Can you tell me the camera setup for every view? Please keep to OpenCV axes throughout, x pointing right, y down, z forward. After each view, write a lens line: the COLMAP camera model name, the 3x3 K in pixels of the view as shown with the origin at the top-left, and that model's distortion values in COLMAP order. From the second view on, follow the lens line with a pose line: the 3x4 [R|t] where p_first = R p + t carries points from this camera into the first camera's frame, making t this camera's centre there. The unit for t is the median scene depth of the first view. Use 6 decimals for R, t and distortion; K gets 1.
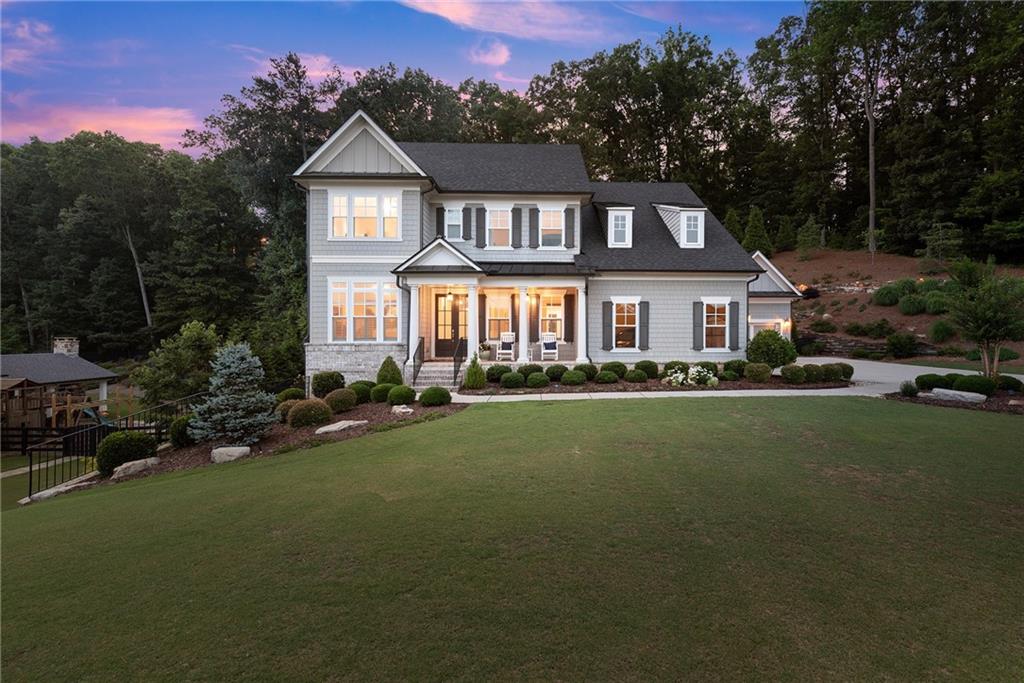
lens RADIAL K [[473.3, 0, 512.0], [0, 473.3, 341.5], [0, 0, 1]] dist [0.001951, -0.000083]
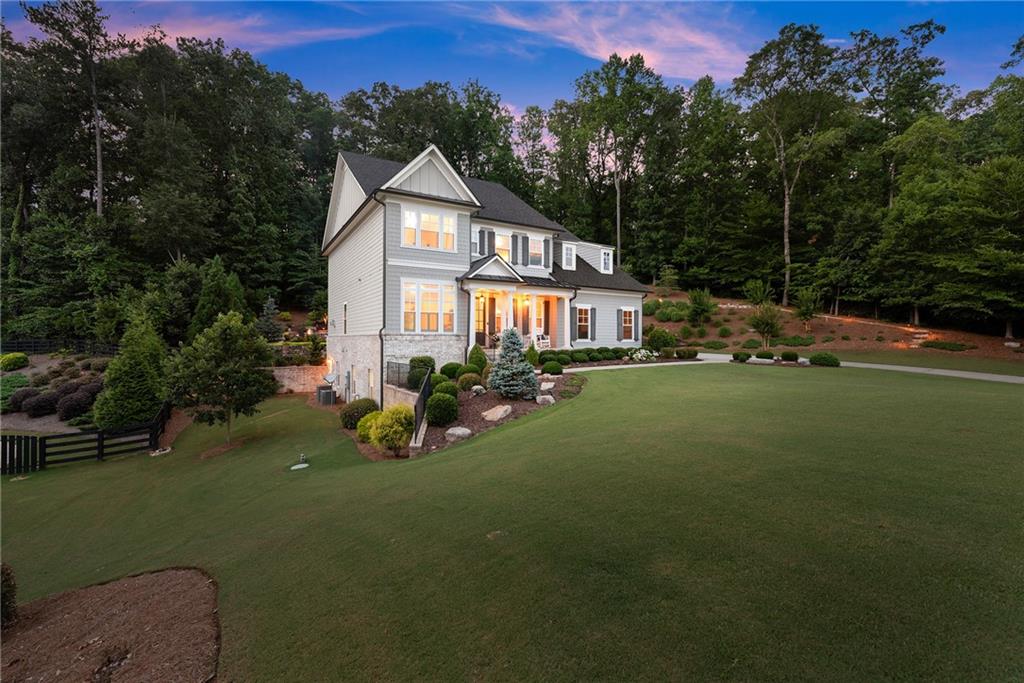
lens RADIAL K [[438.9, 0, 508.8], [0, 438.9, 338.1], [0, 0, 1]] dist [0.001317, -0.000165]
pose [[0.876702, 0.004536, 0.481013, -0.604391], [-0.000146, 0.999958, -0.009164, 0.022269], [-0.481035, 0.007964, 0.876665, -0.081095]]
